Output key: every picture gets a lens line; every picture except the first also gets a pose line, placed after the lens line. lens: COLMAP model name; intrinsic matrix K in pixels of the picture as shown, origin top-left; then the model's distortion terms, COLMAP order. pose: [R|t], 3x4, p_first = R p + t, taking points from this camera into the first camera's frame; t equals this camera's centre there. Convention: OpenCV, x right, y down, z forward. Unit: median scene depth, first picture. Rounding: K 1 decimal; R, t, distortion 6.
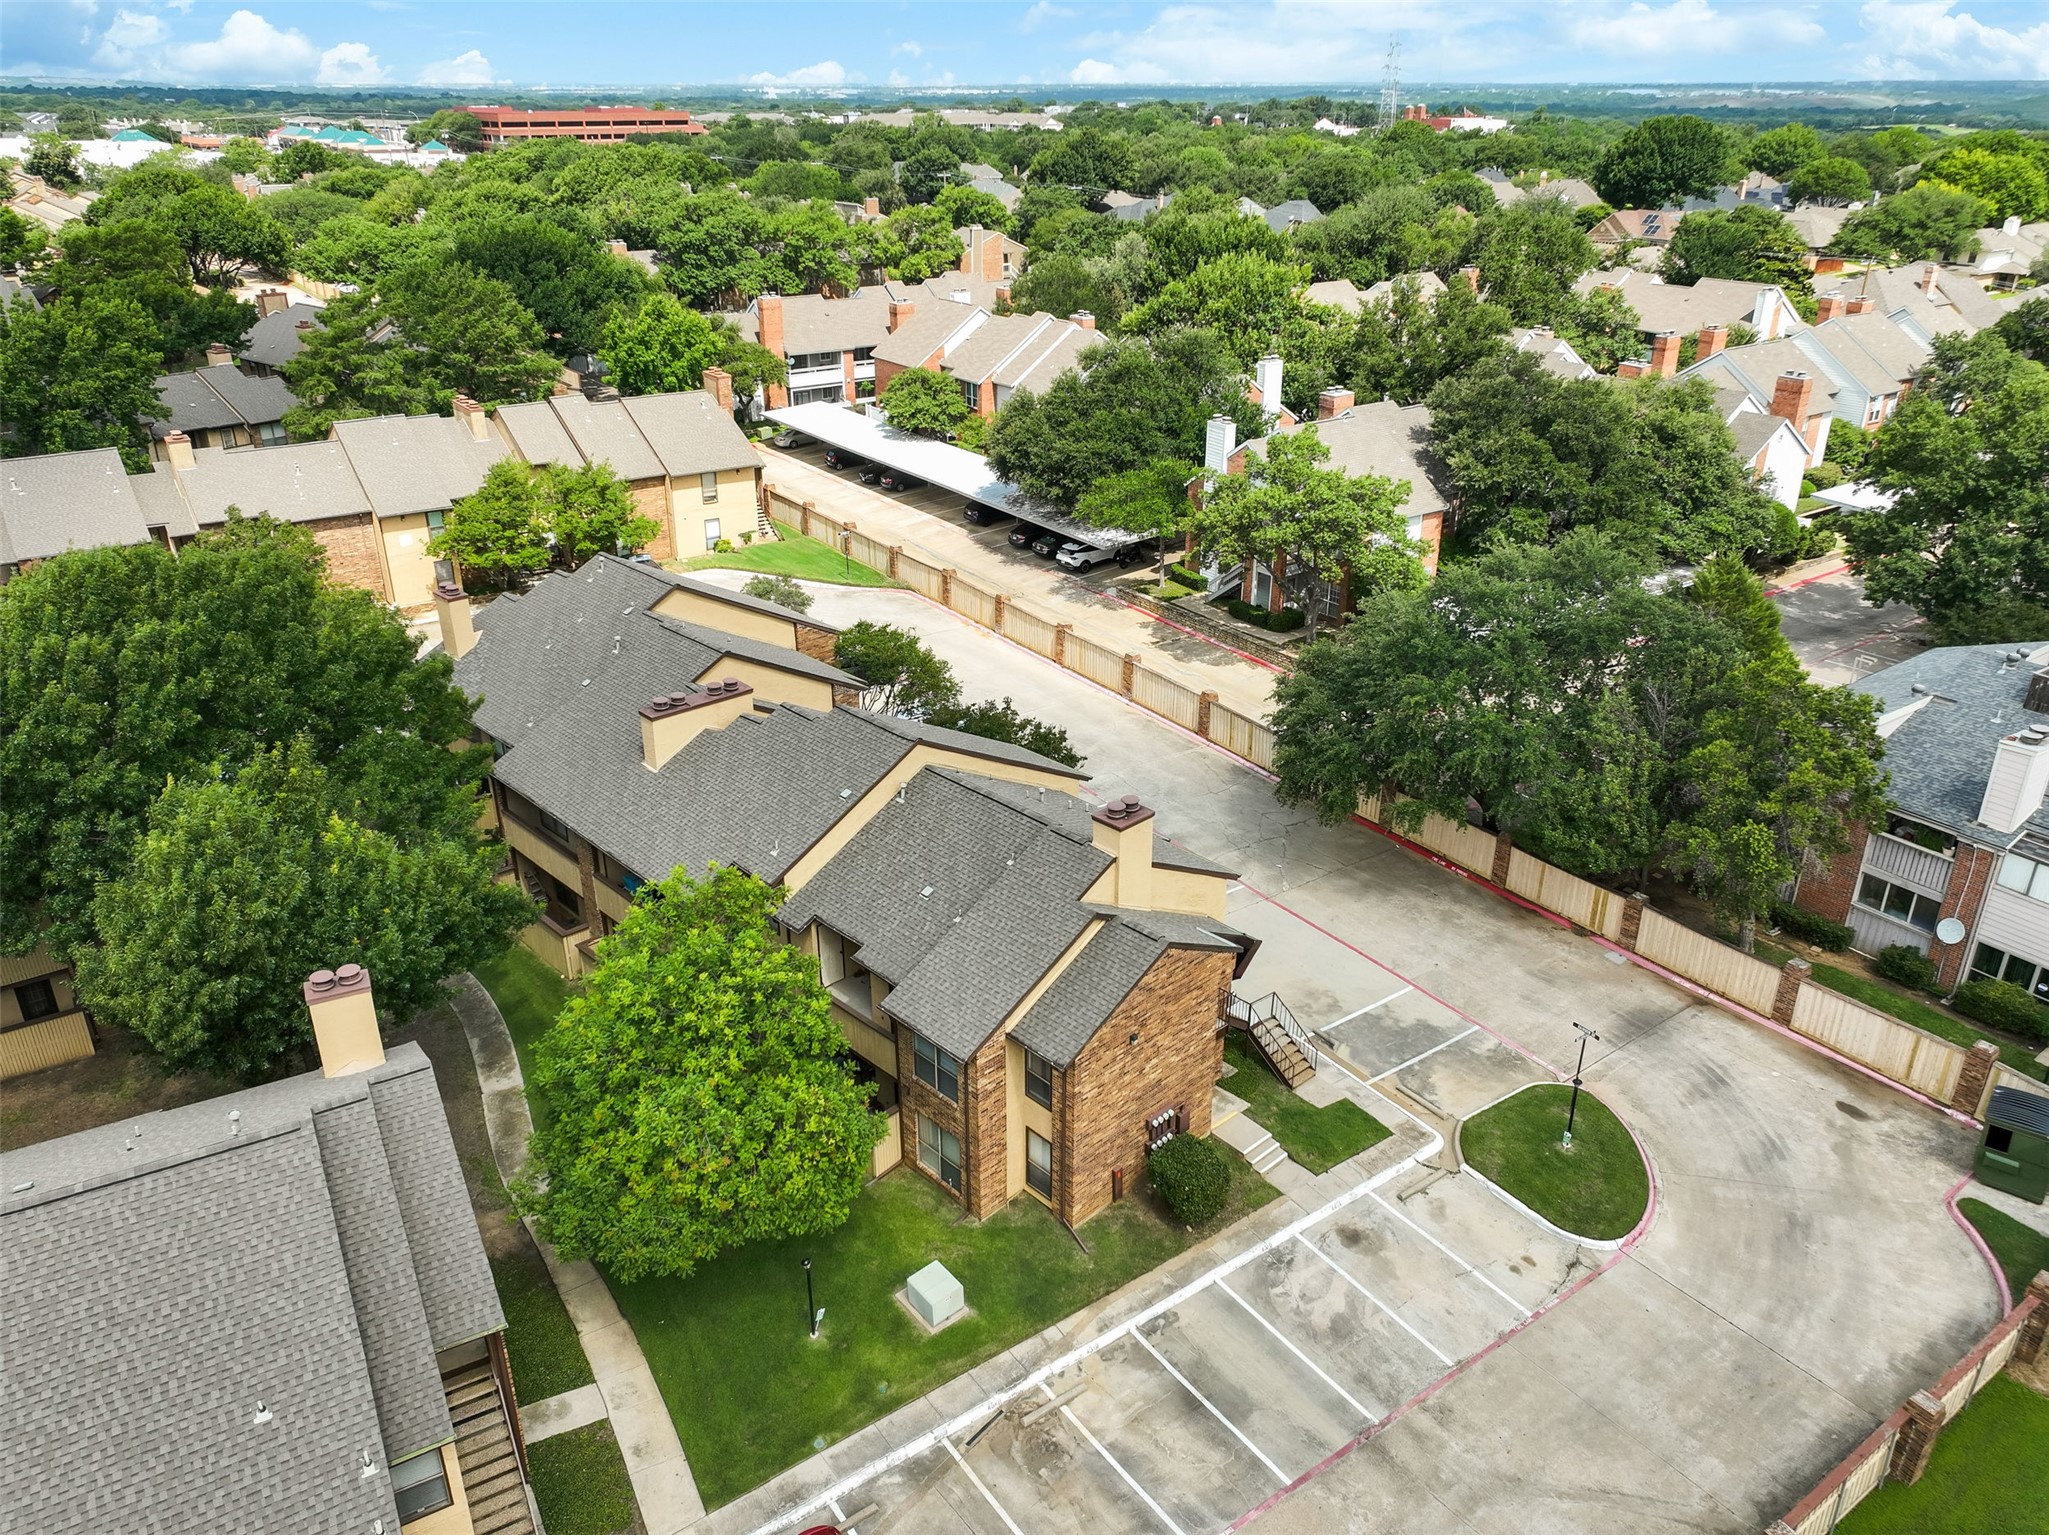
lens RADIAL K [[1493.4, 0, 1032.4], [0, 1493.4, 761.1], [0, 0, 1]] dist [0.004668, 0.007574]
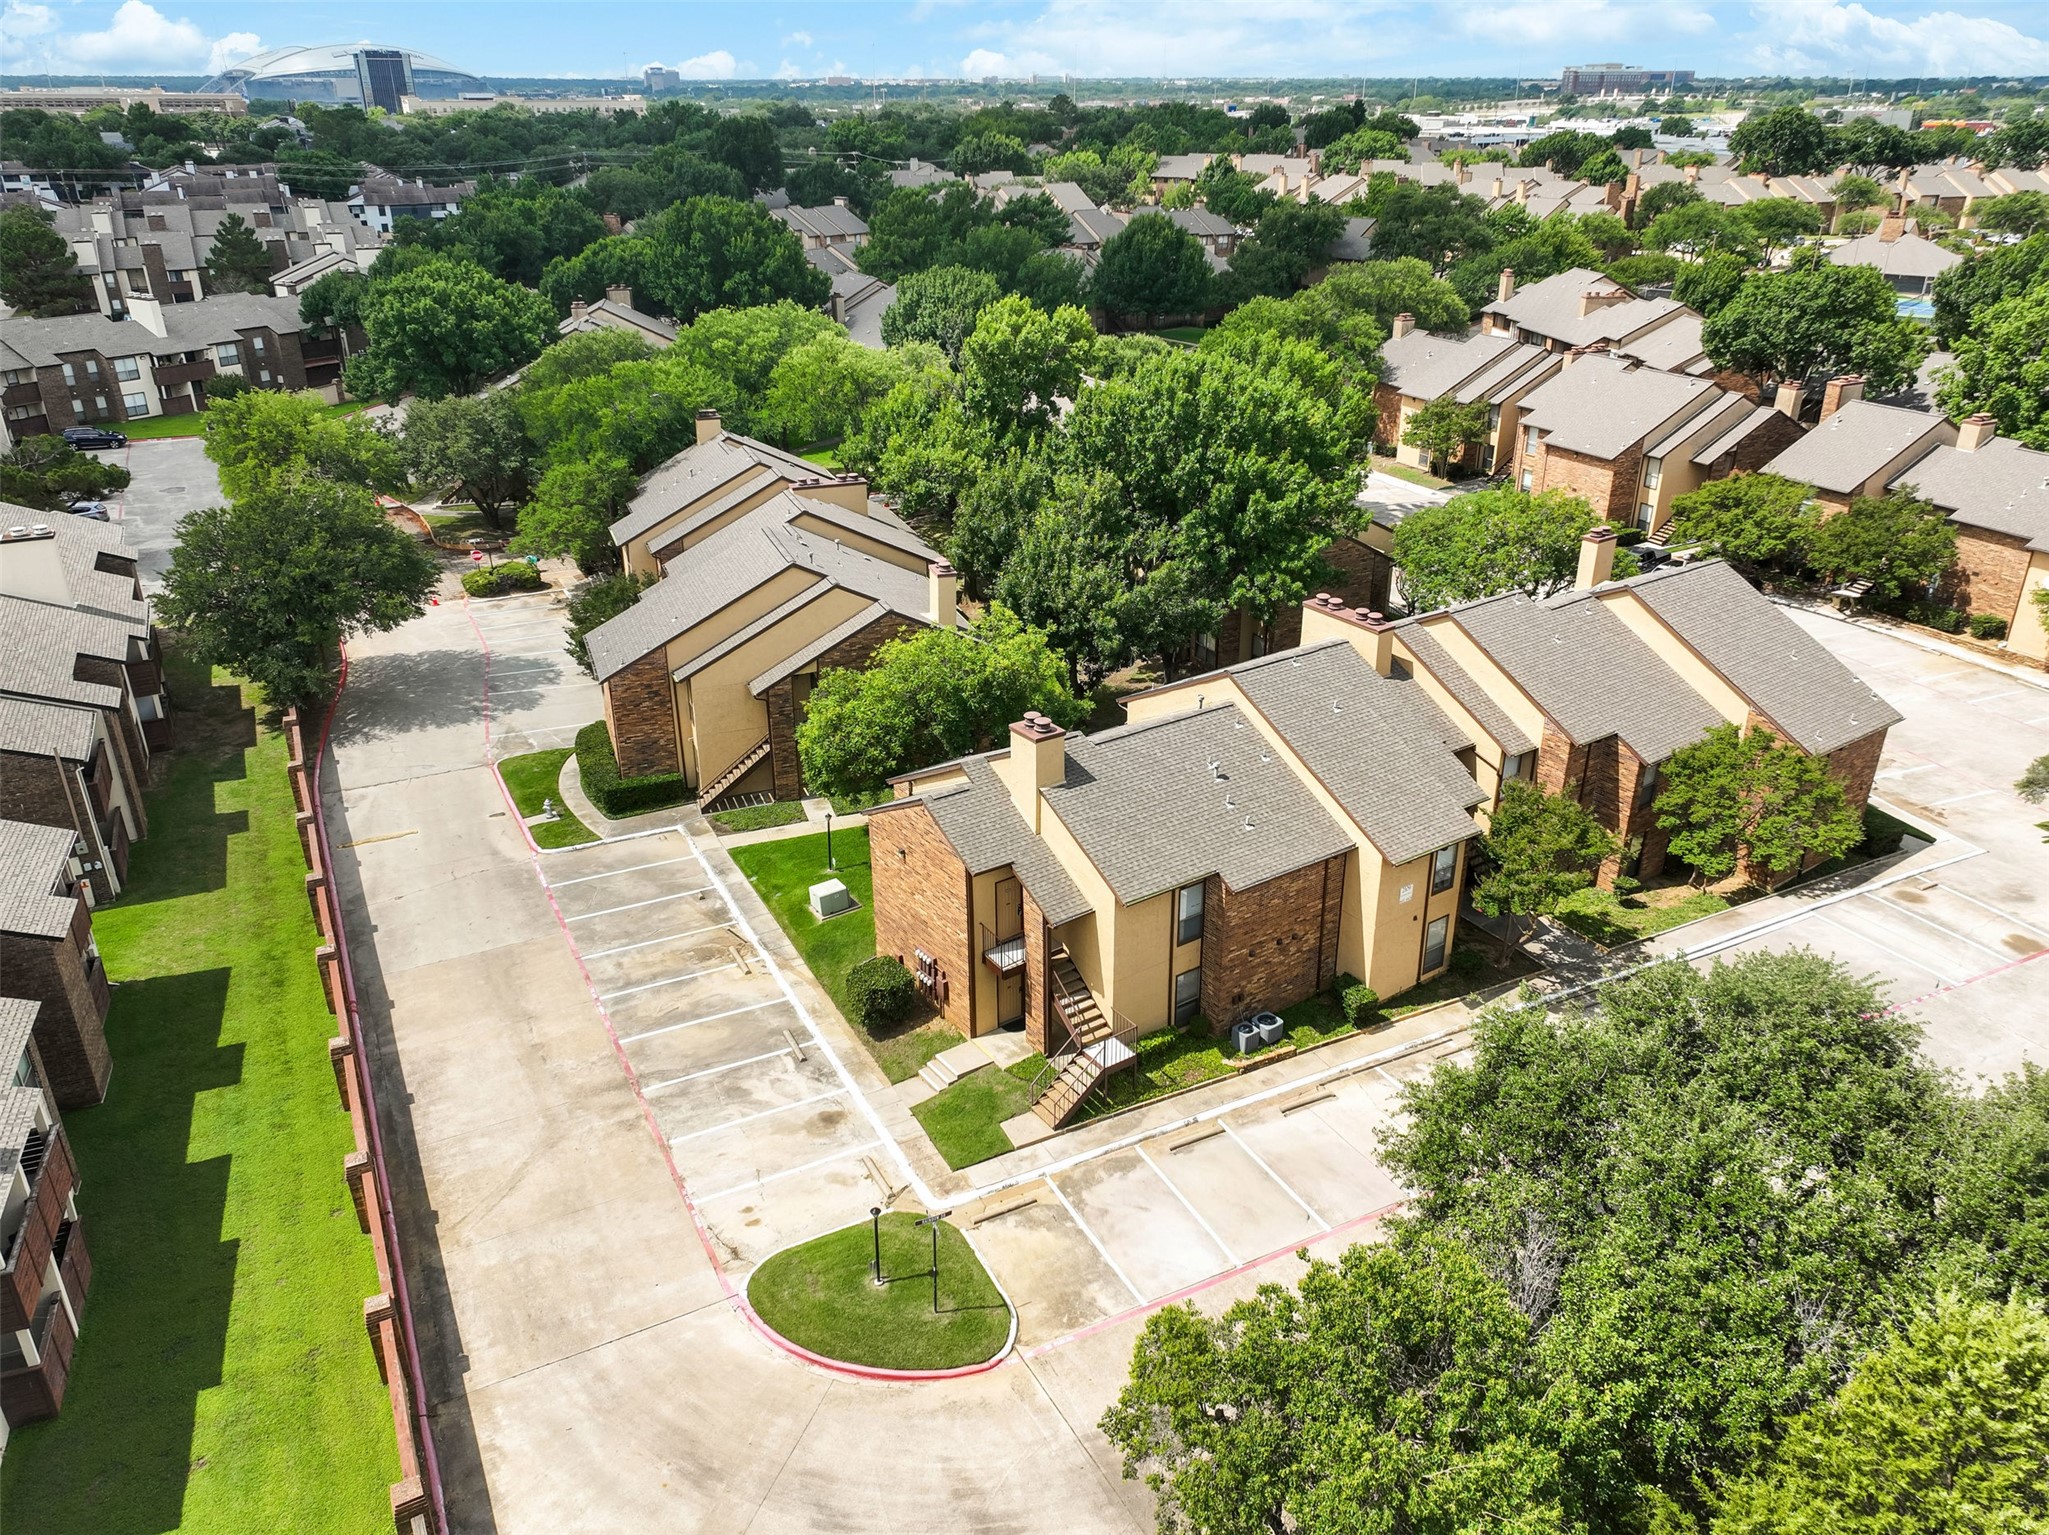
lens RADIAL K [[1493.4, 0, 1032.4], [0, 1493.4, 761.1], [0, 0, 1]] dist [0.004668, 0.007574]
pose [[-0.147476, 0.408971, -0.900552, 1.118900], [-0.409645, 0.803486, 0.431974, -0.440740], [0.900246, 0.432612, 0.049038, 1.018496]]
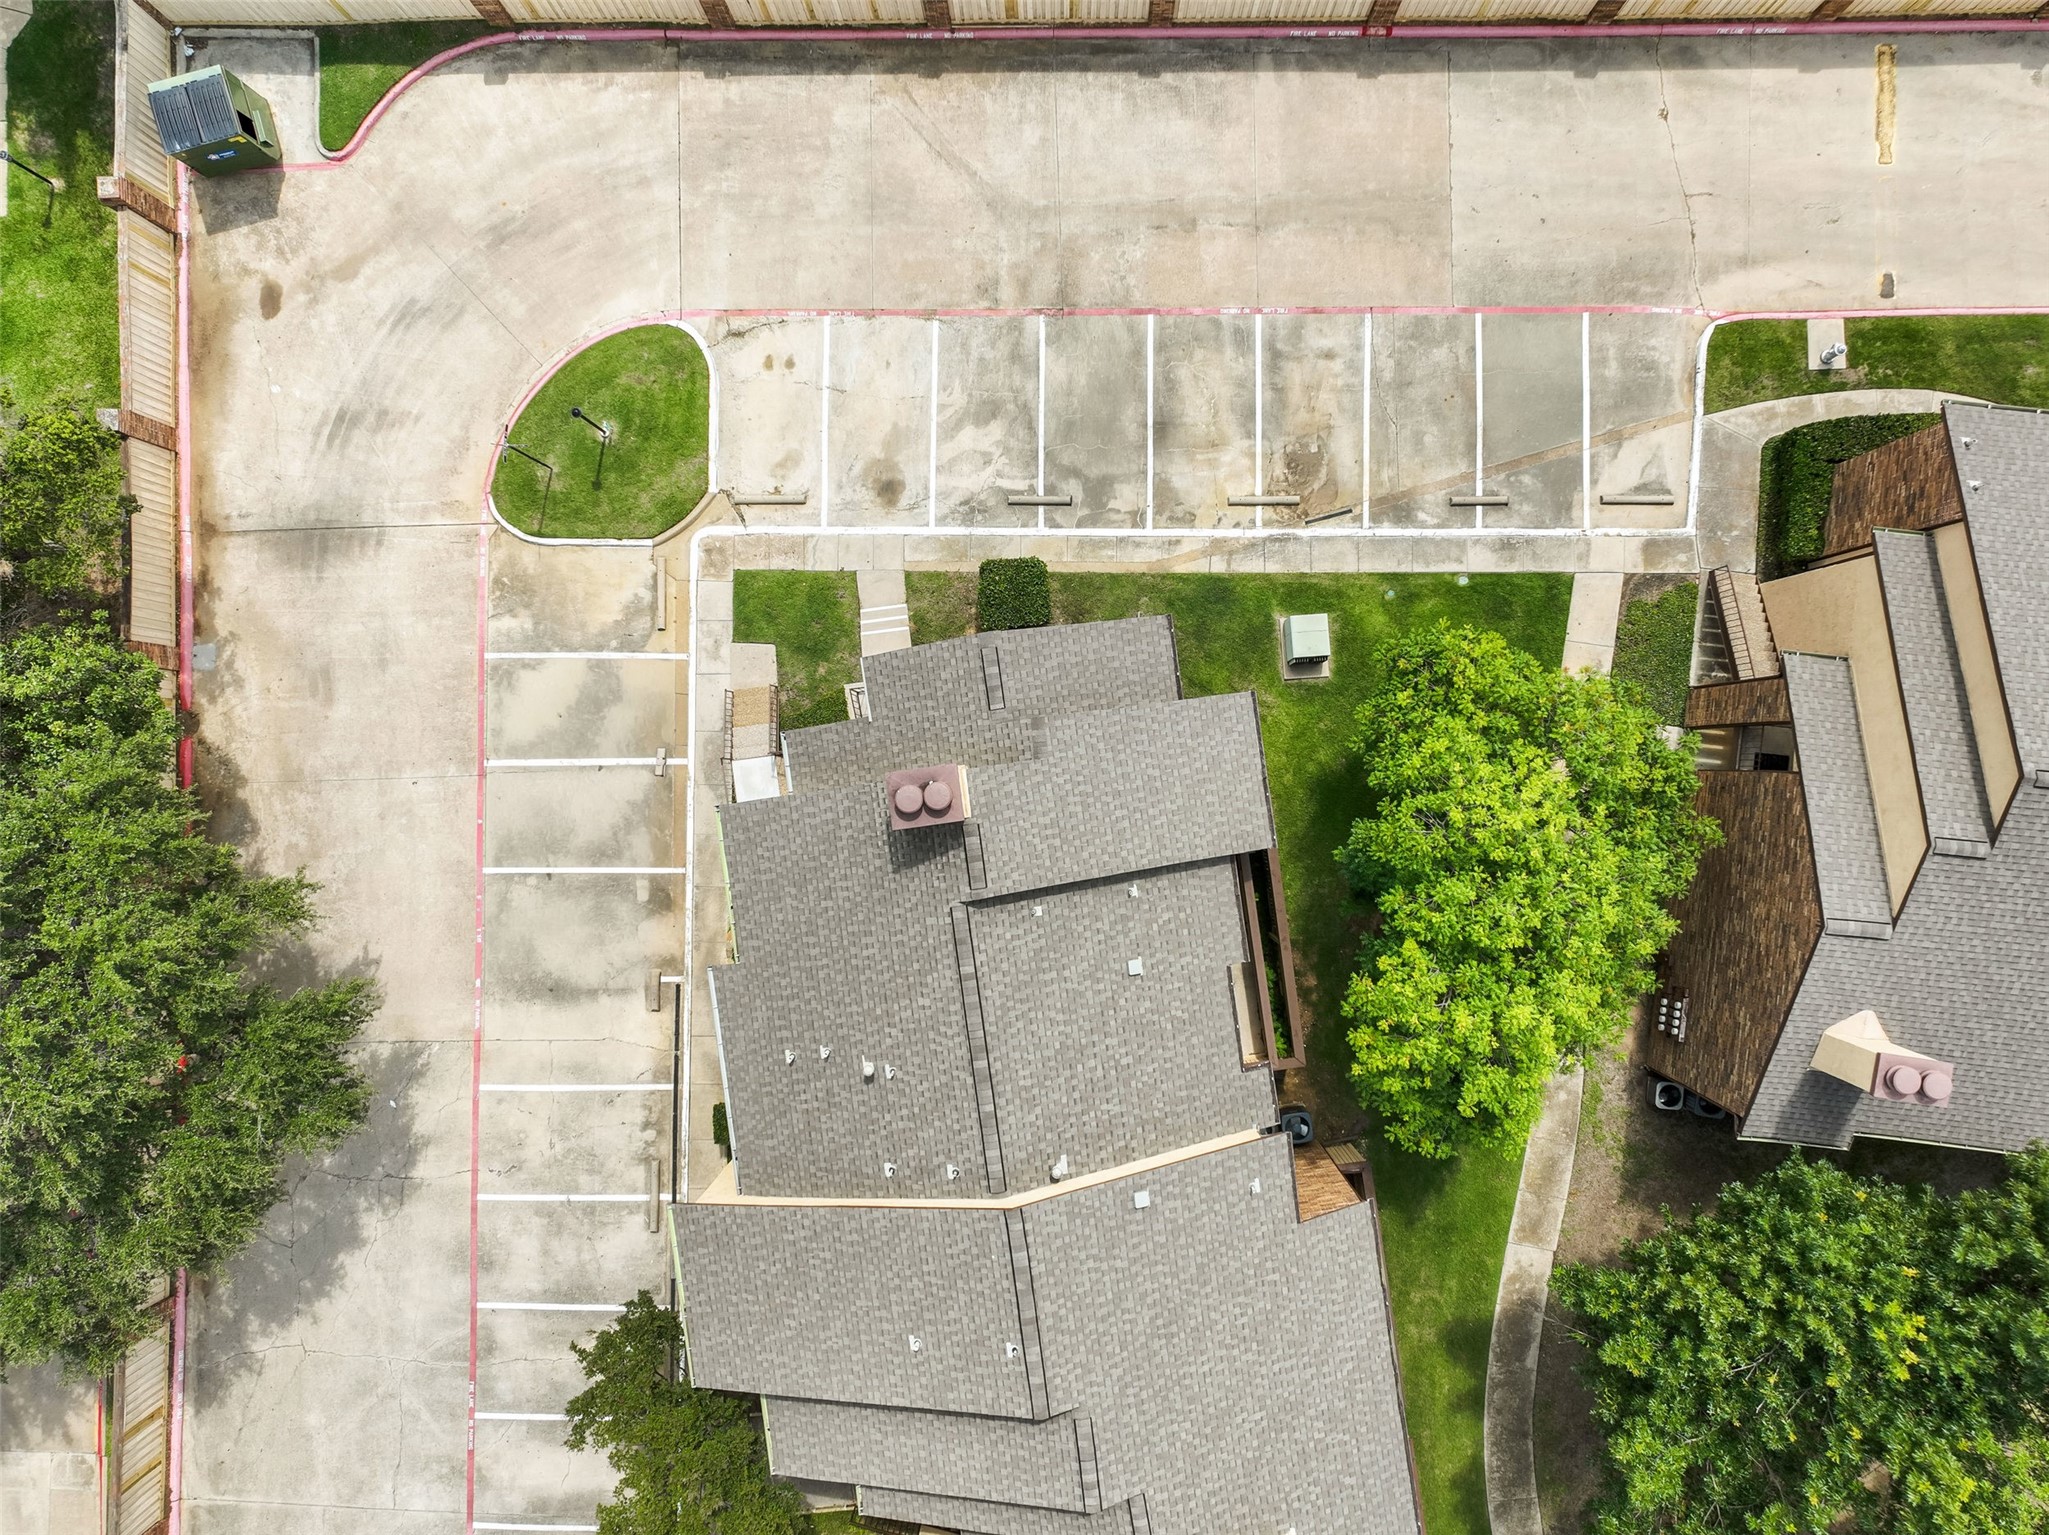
lens RADIAL K [[1451.6, 0, 1031.1], [0, 1451.6, 769.9], [0, 0, 1]] dist [0.000727, 0.011973]
pose [[-0.810505, -0.585396, 0.019807, 0.015047], [0.262704, -0.333086, 0.905561, -0.599702], [-0.523514, 0.739165, 0.423754, 0.724569]]
